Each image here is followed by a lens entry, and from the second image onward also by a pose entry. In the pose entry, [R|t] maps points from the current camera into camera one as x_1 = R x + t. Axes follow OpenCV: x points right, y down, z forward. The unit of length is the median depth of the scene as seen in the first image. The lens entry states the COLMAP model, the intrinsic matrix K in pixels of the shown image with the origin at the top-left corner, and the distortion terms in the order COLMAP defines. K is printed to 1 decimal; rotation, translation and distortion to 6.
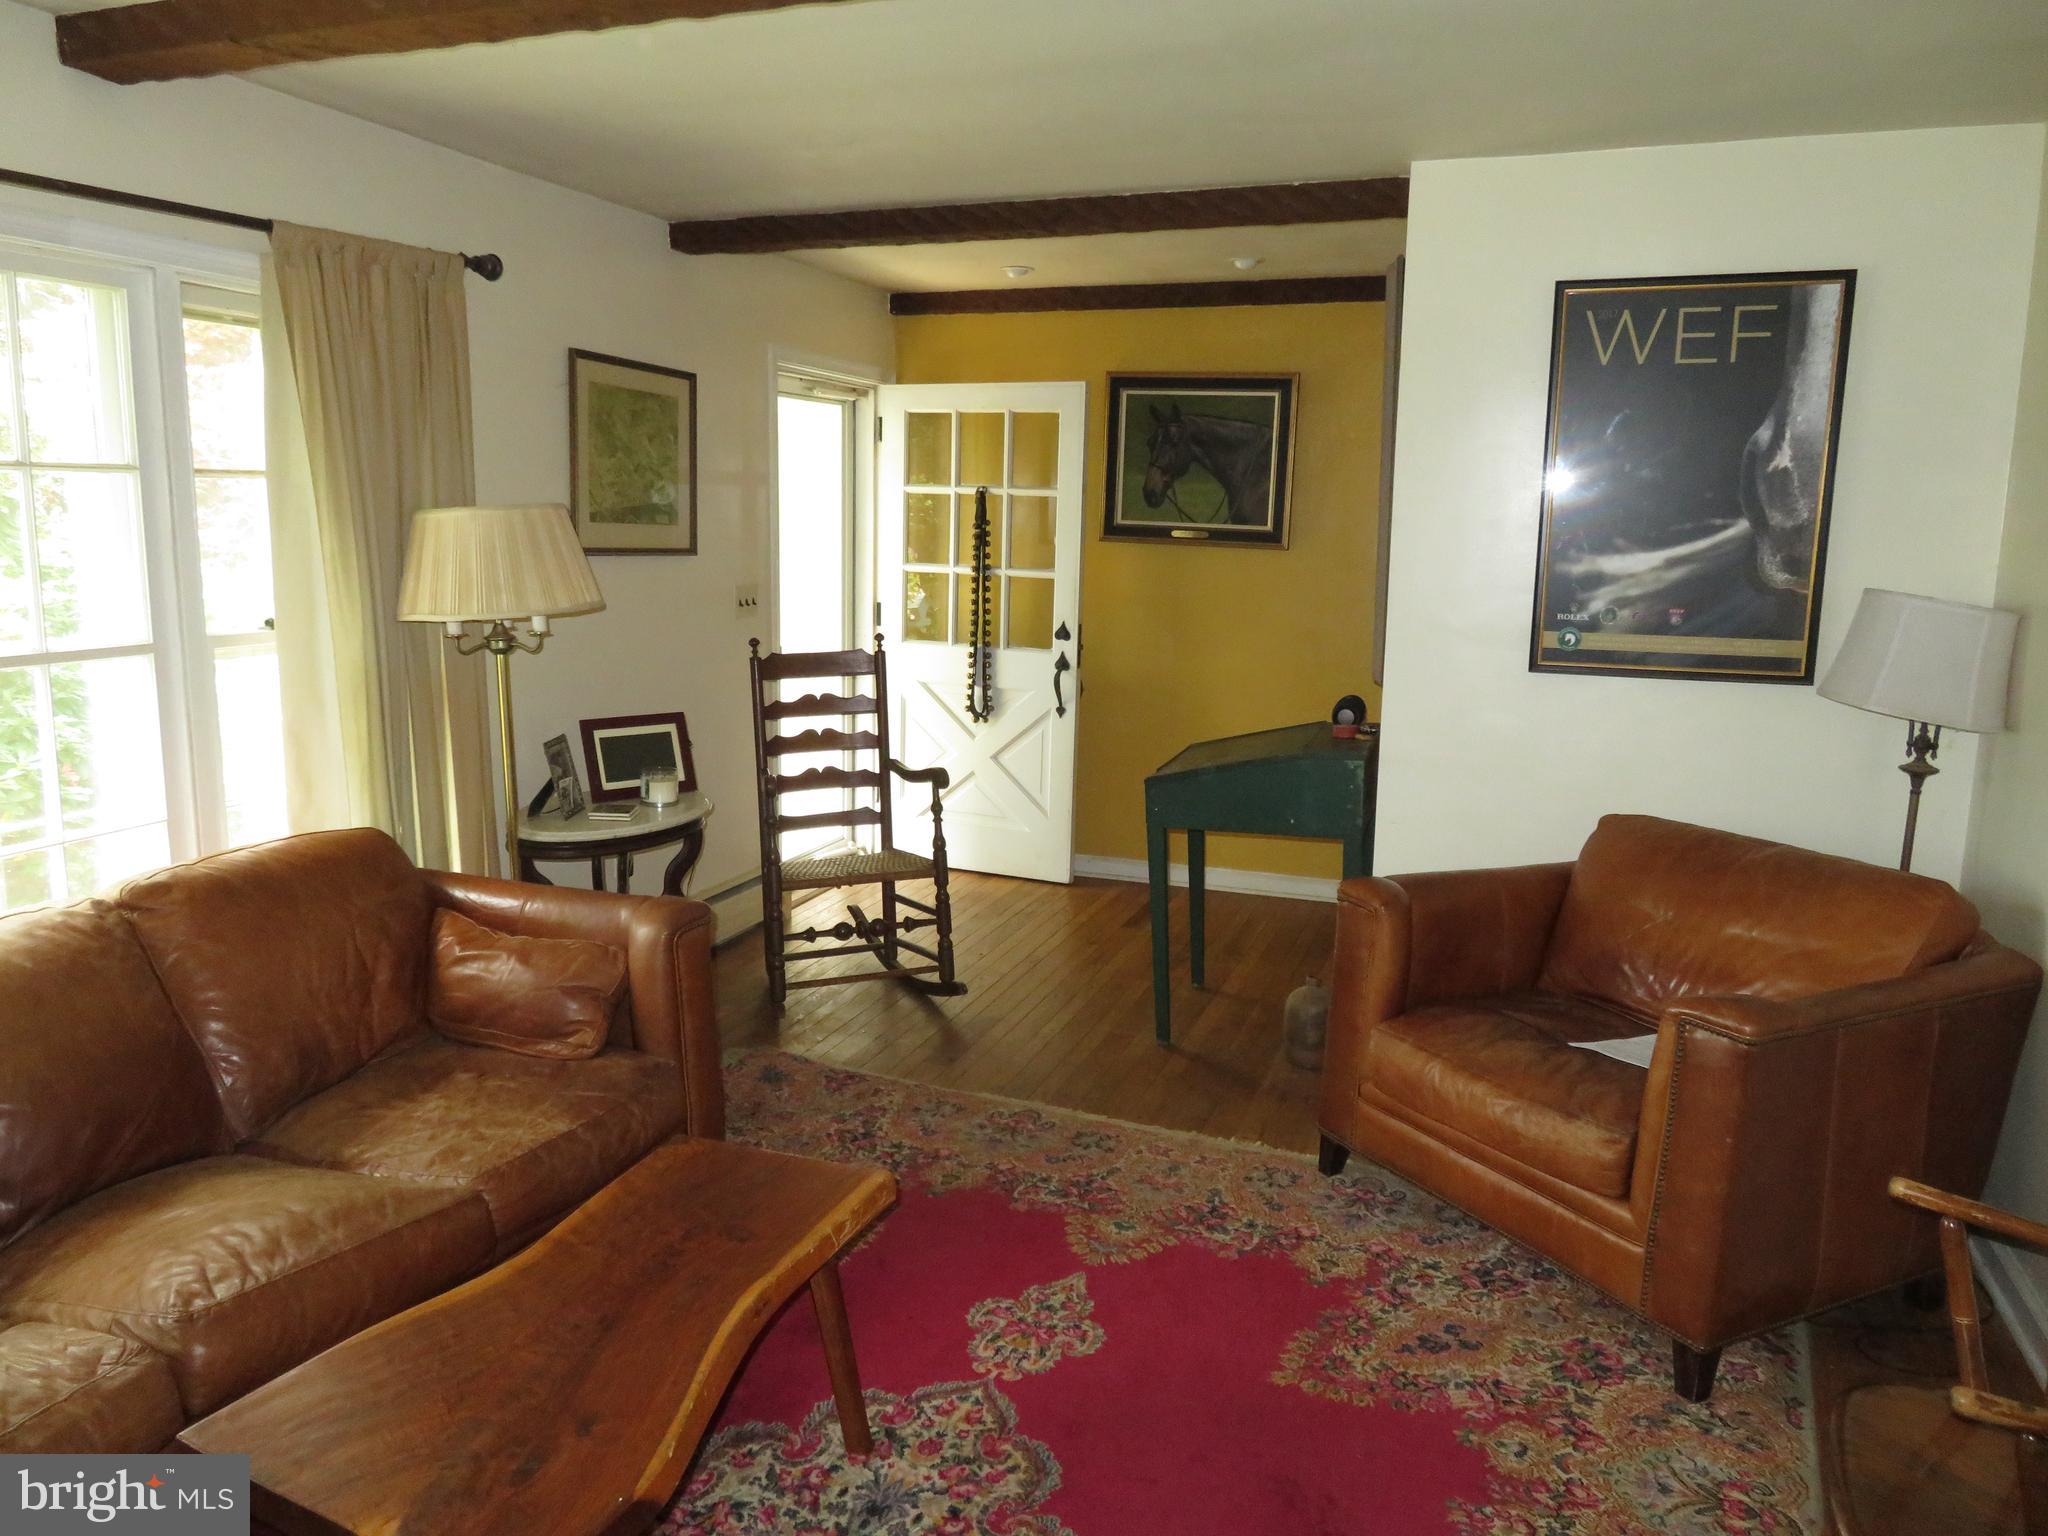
lens RADIAL K [[1465.7, 0, 1027.6], [0, 1465.7, 771.7], [0, 0, 1]] dist [-0.011276, 0.015405]
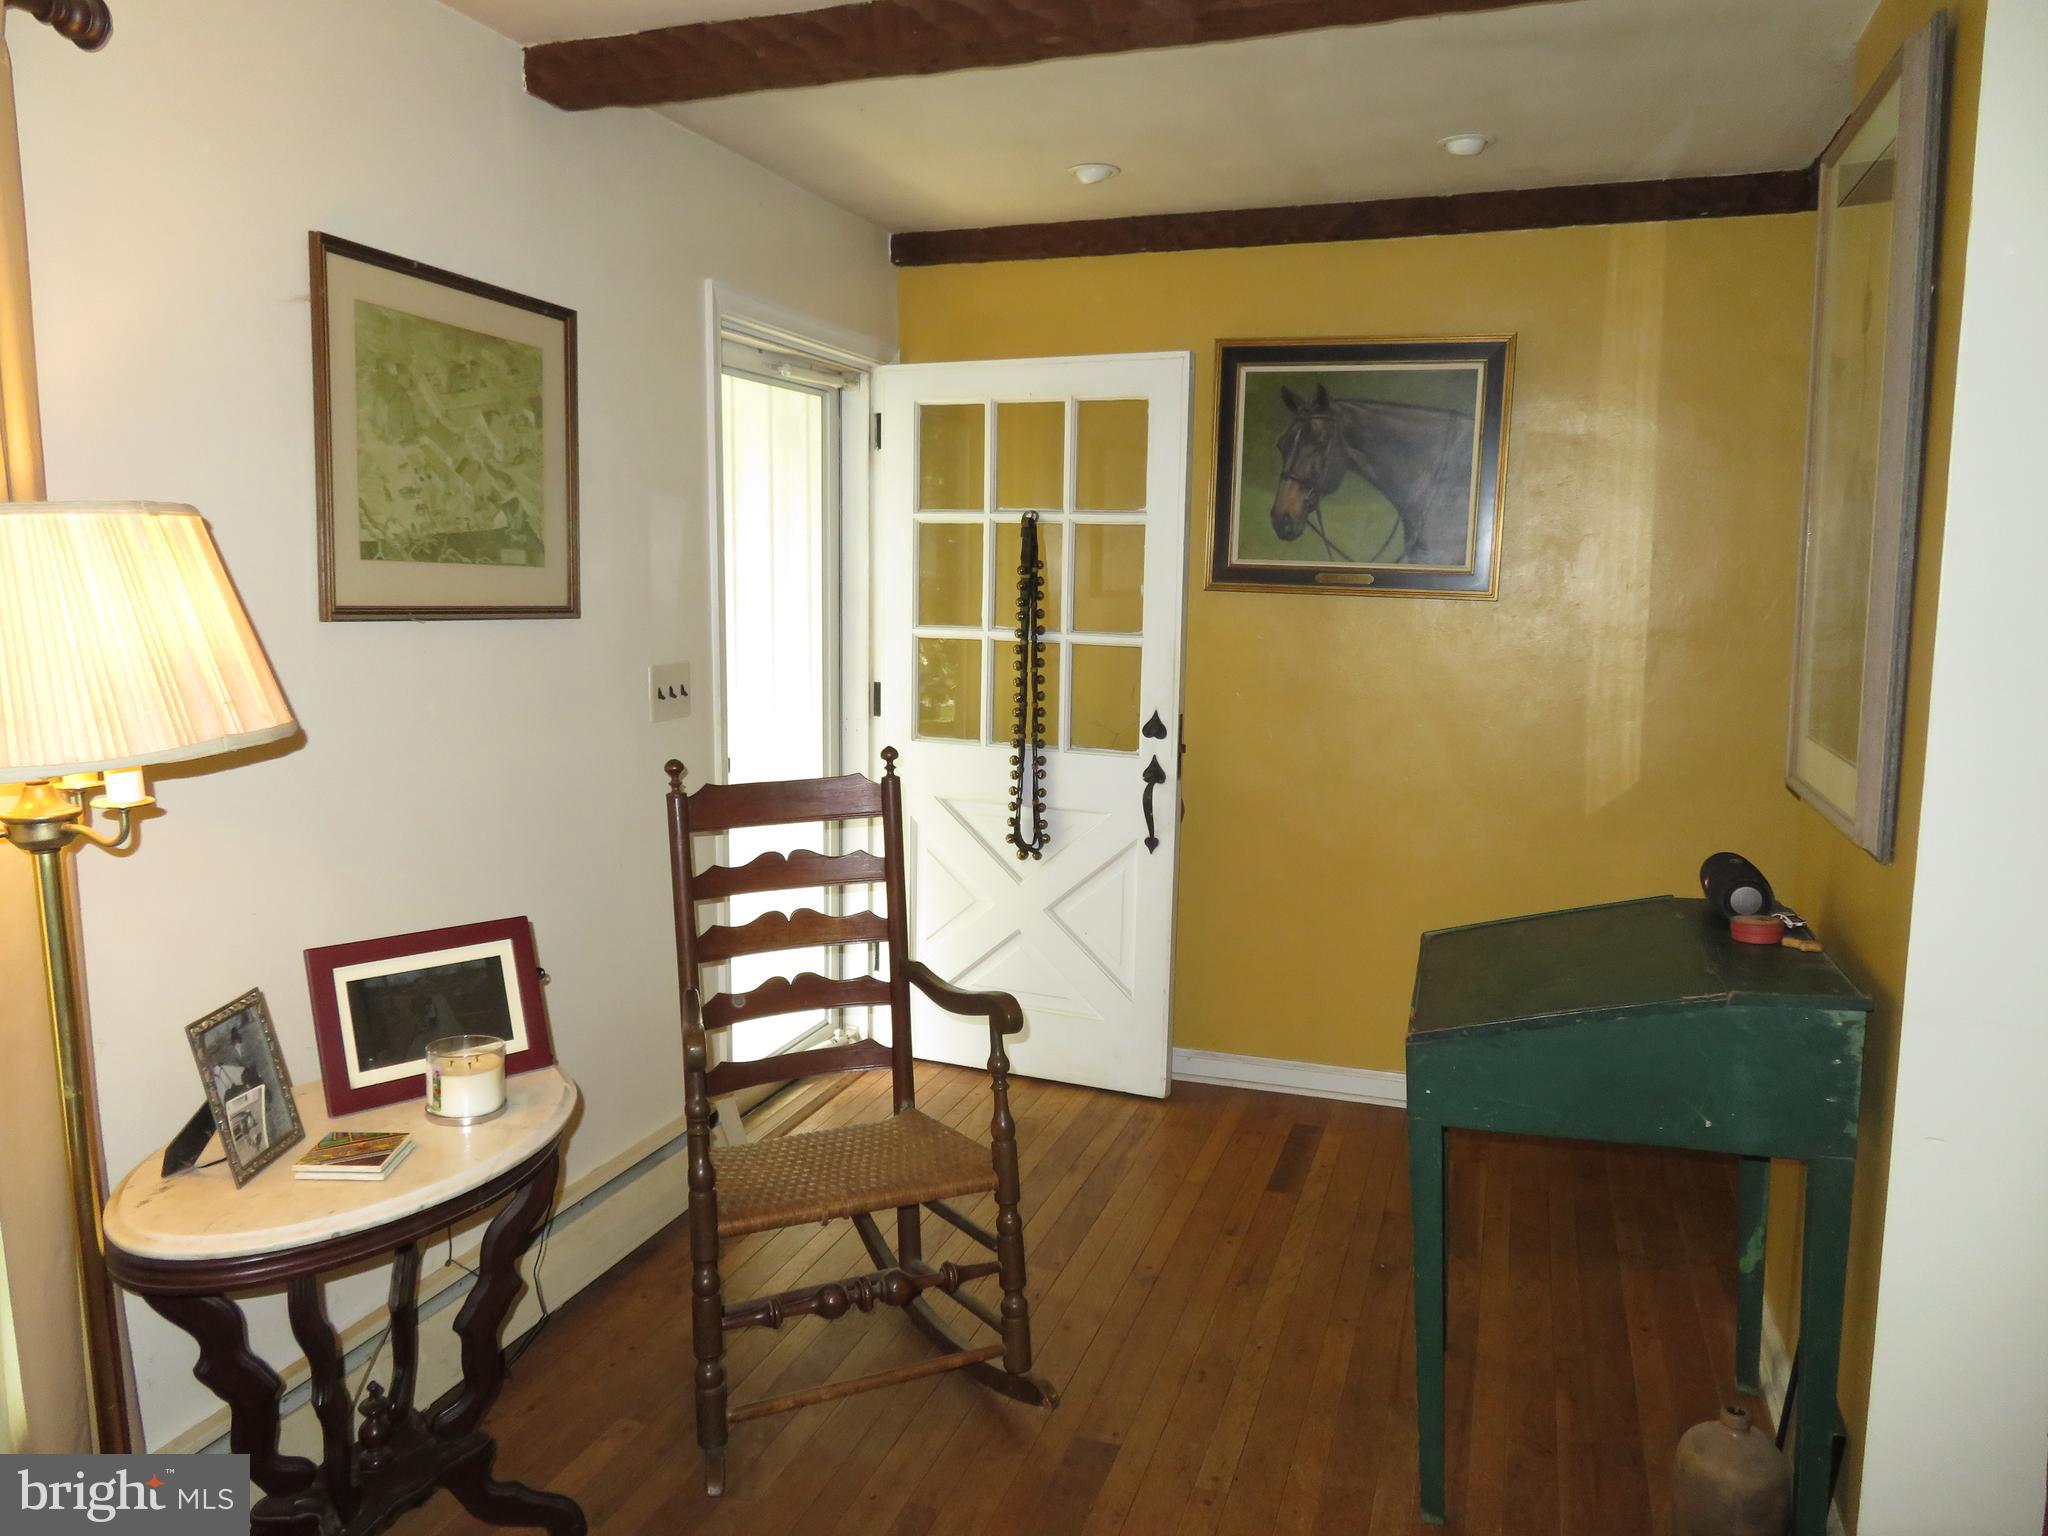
lens RADIAL K [[1465.7, 0, 1021.3], [0, 1465.7, 766.8], [0, 0, 1]] dist [-0.011276, 0.015405]
pose [[0.999884, -0.010211, 0.011333, -0.054128], [0.010662, 0.999126, -0.040428, -0.061046], [-0.010910, 0.040544, 0.999118, 0.404632]]
